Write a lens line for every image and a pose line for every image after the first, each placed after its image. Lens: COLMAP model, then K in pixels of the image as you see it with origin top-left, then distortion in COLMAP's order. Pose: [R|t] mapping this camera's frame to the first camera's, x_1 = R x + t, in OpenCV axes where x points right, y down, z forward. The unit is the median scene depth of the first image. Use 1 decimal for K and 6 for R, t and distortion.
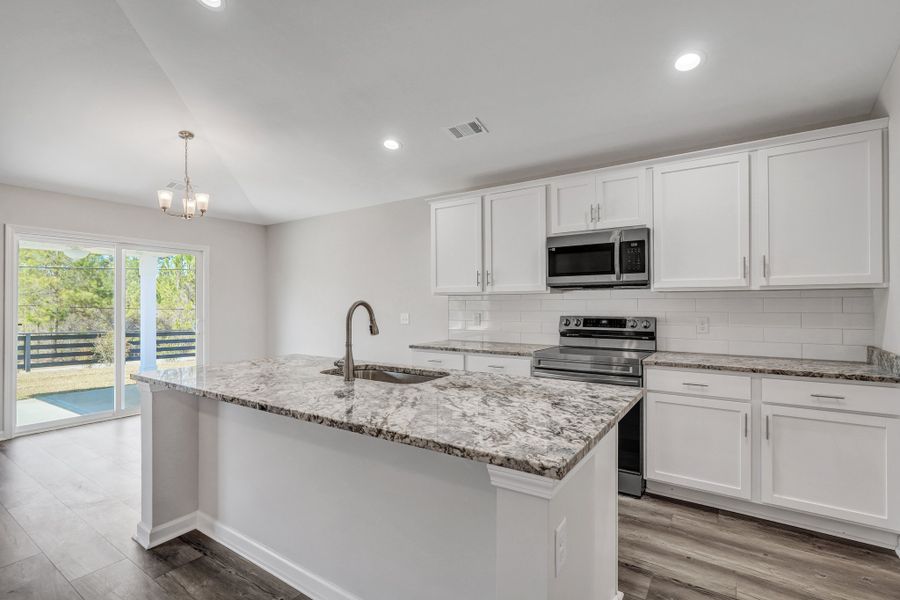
lens RADIAL K [[425.8, 0, 455.0], [0, 425.8, 305.7], [0, 0, 1]] dist [-0.012006, 0.006823]
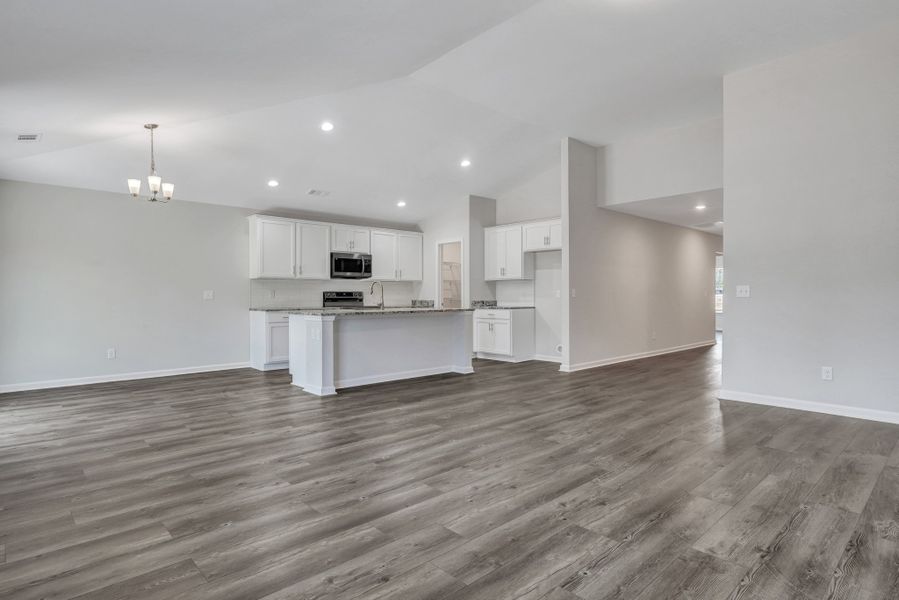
lens RADIAL K [[501.9, 0, 451.7], [0, 501.9, 298.2], [0, 0, 1]] dist [-0.001410, -0.000108]
pose [[0.220644, -0.003431, 0.975348, -1.900945], [0.002670, 0.999992, 0.002913, 0.050399], [-0.975351, 0.001962, 0.220652, -0.082430]]
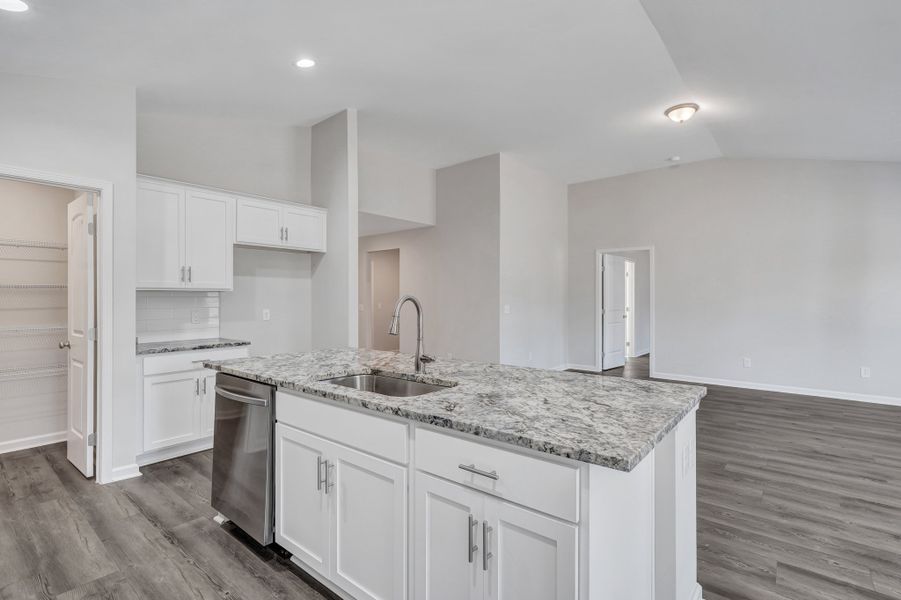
lens RADIAL K [[426.2, 0, 456.1], [0, 426.2, 296.1], [0, 0, 1]] dist [-0.012006, 0.006823]
pose [[-0.996774, 0.004030, 0.080163, -0.246947], [0.003345, 0.999957, -0.008675, -0.004353], [-0.080195, -0.008379, -0.996744, 1.169978]]
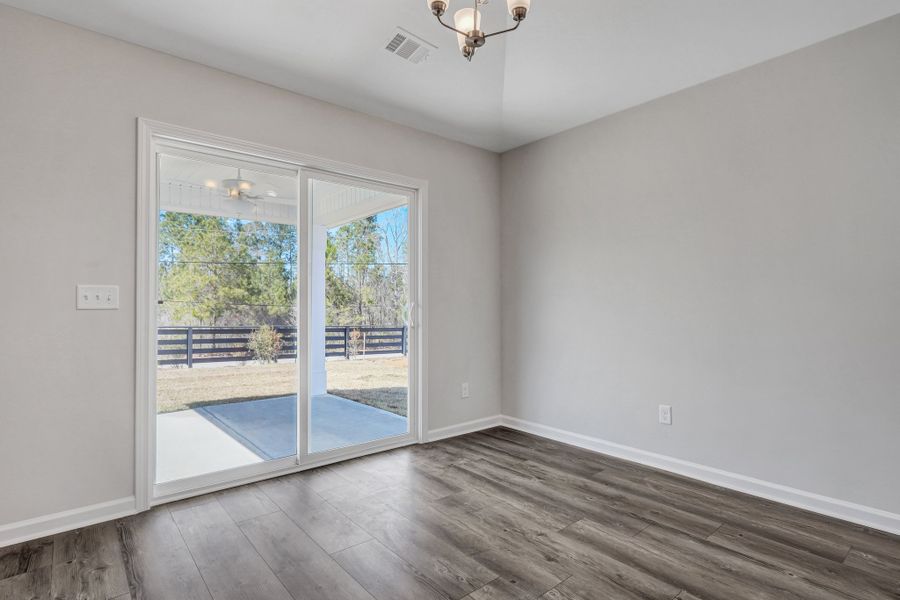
lens RADIAL K [[425.8, 0, 449.5], [0, 425.8, 307.3], [0, 0, 1]] dist [-0.012006, 0.006823]
pose [[0.968821, 0.002528, -0.247750, -0.595700], [-0.002468, 0.999997, 0.000555, 0.055237], [0.247751, 0.000074, 0.968824, 0.634367]]
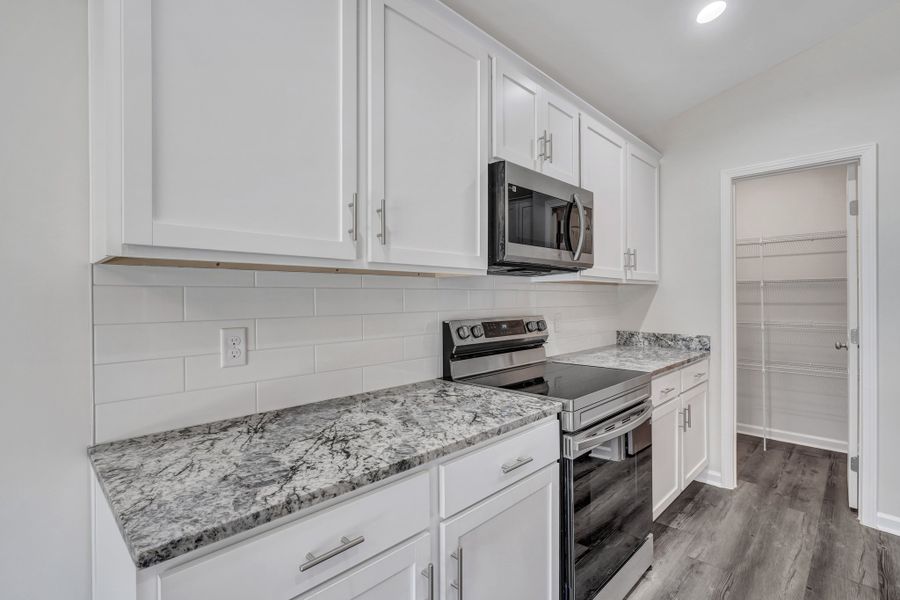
lens RADIAL K [[425.8, 0, 443.5], [0, 425.8, 300.5], [0, 0, 1]] dist [-0.012006, 0.006823]
pose [[0.183860, -0.004529, 0.982942, -0.259834], [0.005219, 0.999980, 0.003631, -0.002388], [-0.982939, 0.004462, 0.183880, 0.924783]]
